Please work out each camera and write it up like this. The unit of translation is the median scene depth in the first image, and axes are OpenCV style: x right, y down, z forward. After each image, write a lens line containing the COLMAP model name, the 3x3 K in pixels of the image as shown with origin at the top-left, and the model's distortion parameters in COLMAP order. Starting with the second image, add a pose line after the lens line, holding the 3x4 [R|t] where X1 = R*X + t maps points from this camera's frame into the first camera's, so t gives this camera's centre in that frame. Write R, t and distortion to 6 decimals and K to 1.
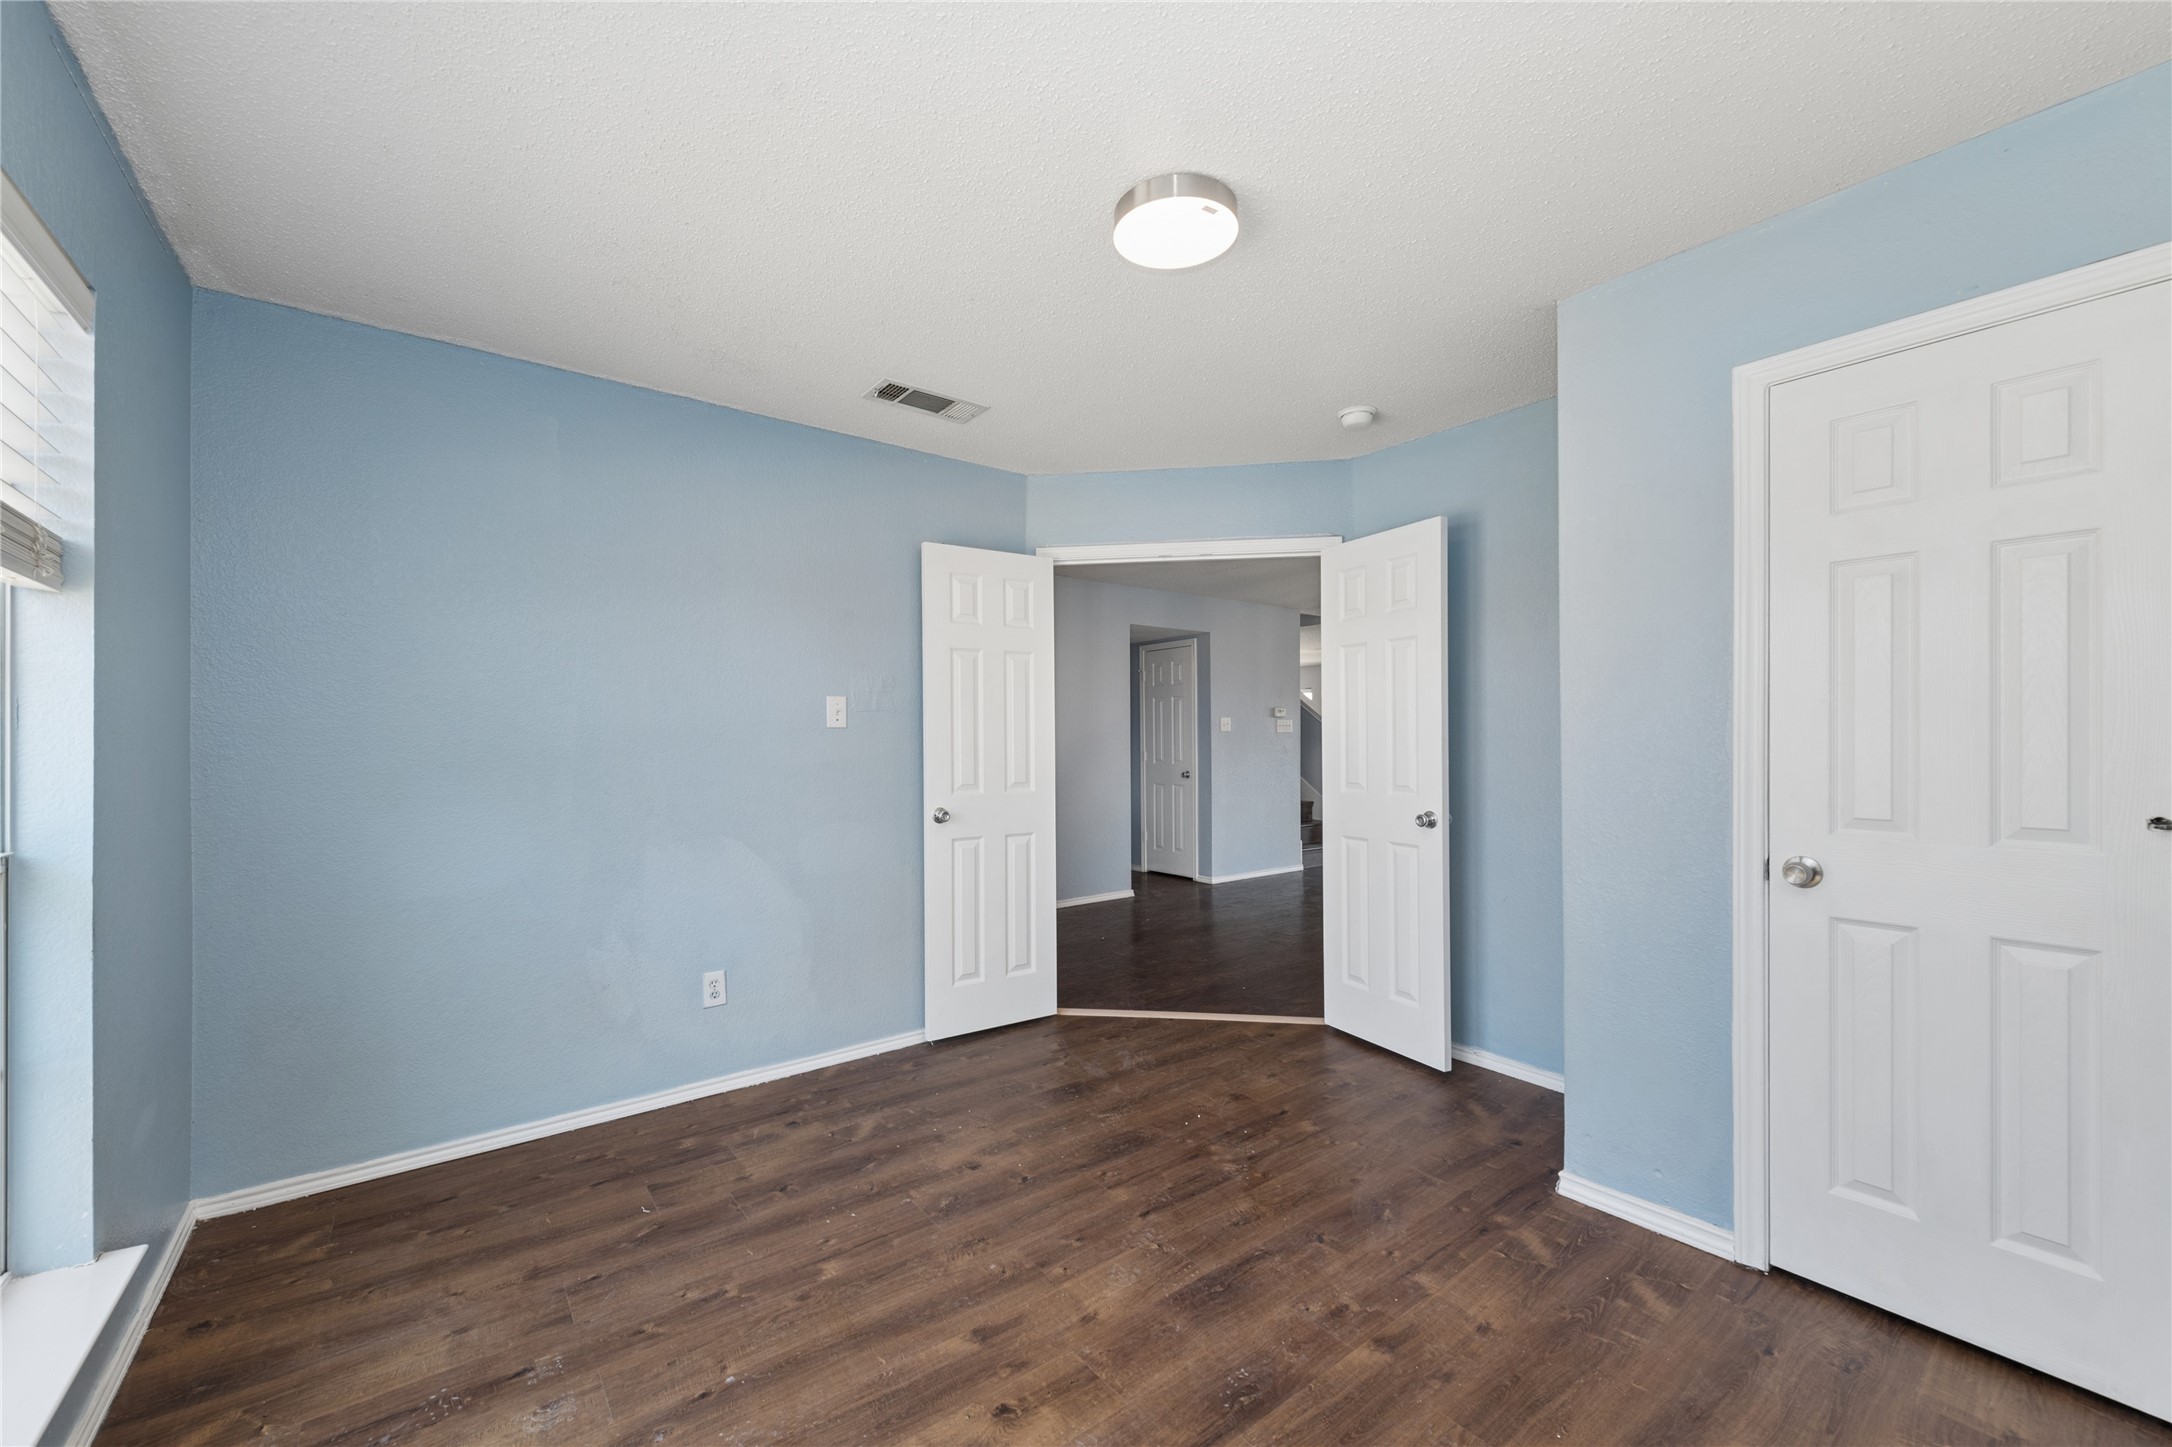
lens RADIAL K [[853.6, 0, 1083.0], [0, 853.6, 736.4], [0, 0, 1]] dist [0.009400, -0.002875]
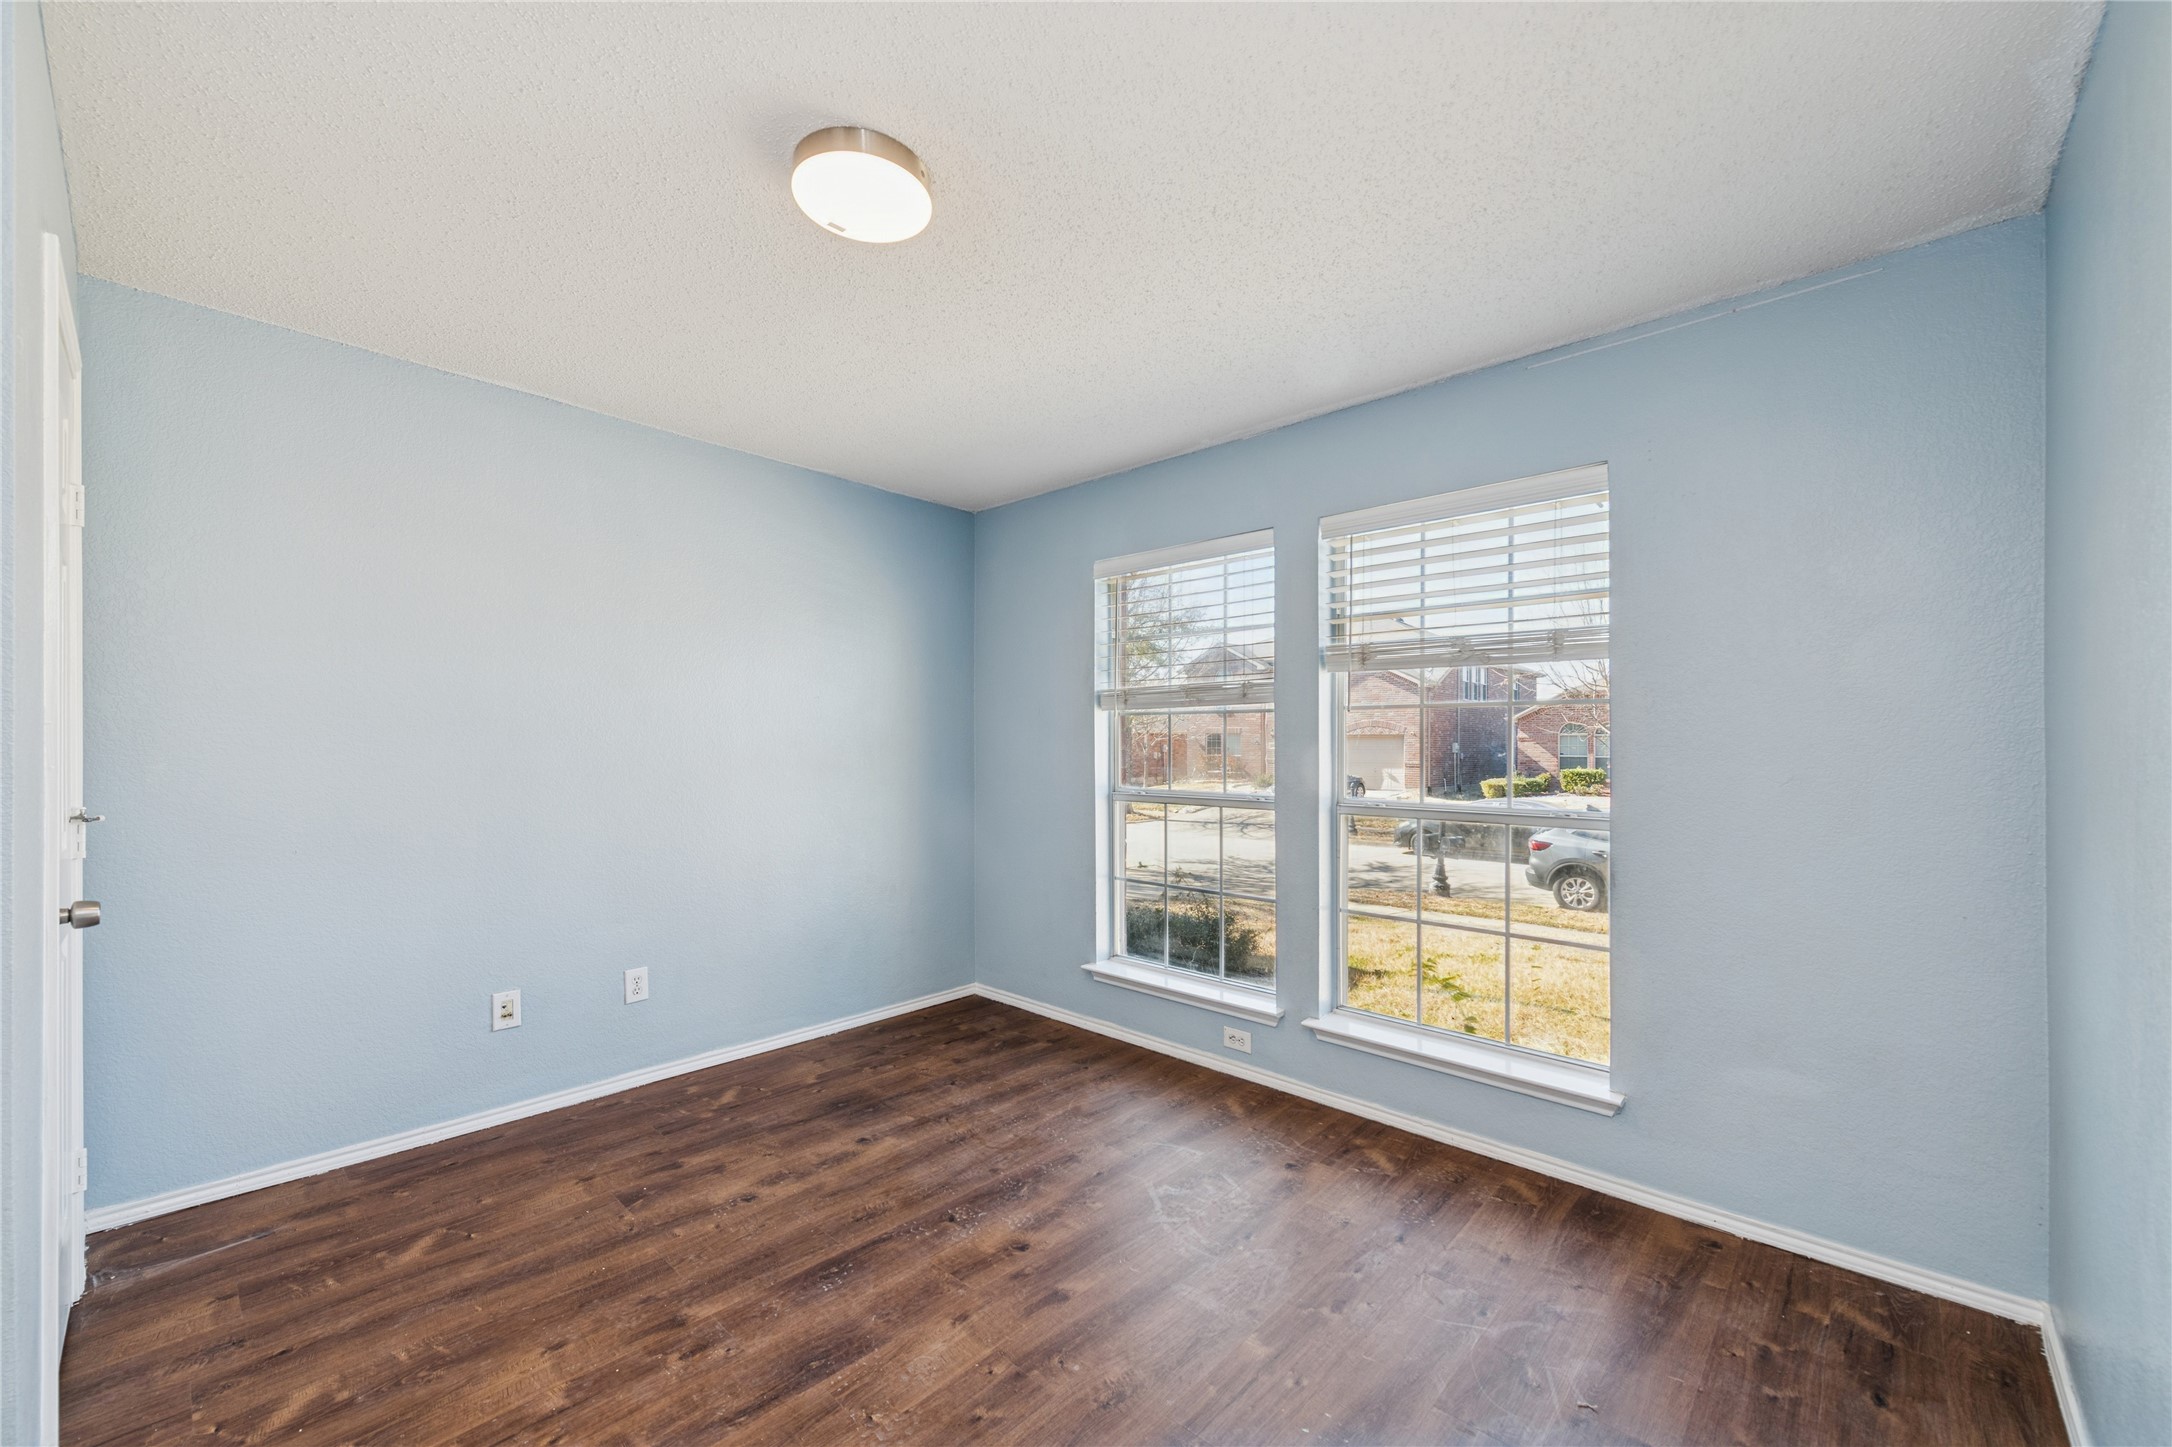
lens RADIAL K [[853.6, 0, 1073.8], [0, 853.6, 741.1], [0, 0, 1]] dist [0.009400, -0.002875]
pose [[-0.986631, -0.003227, -0.162941, 0.040763], [-0.001098, 0.999913, -0.013153, 0.006786], [0.162969, -0.012798, -0.986548, 1.967939]]
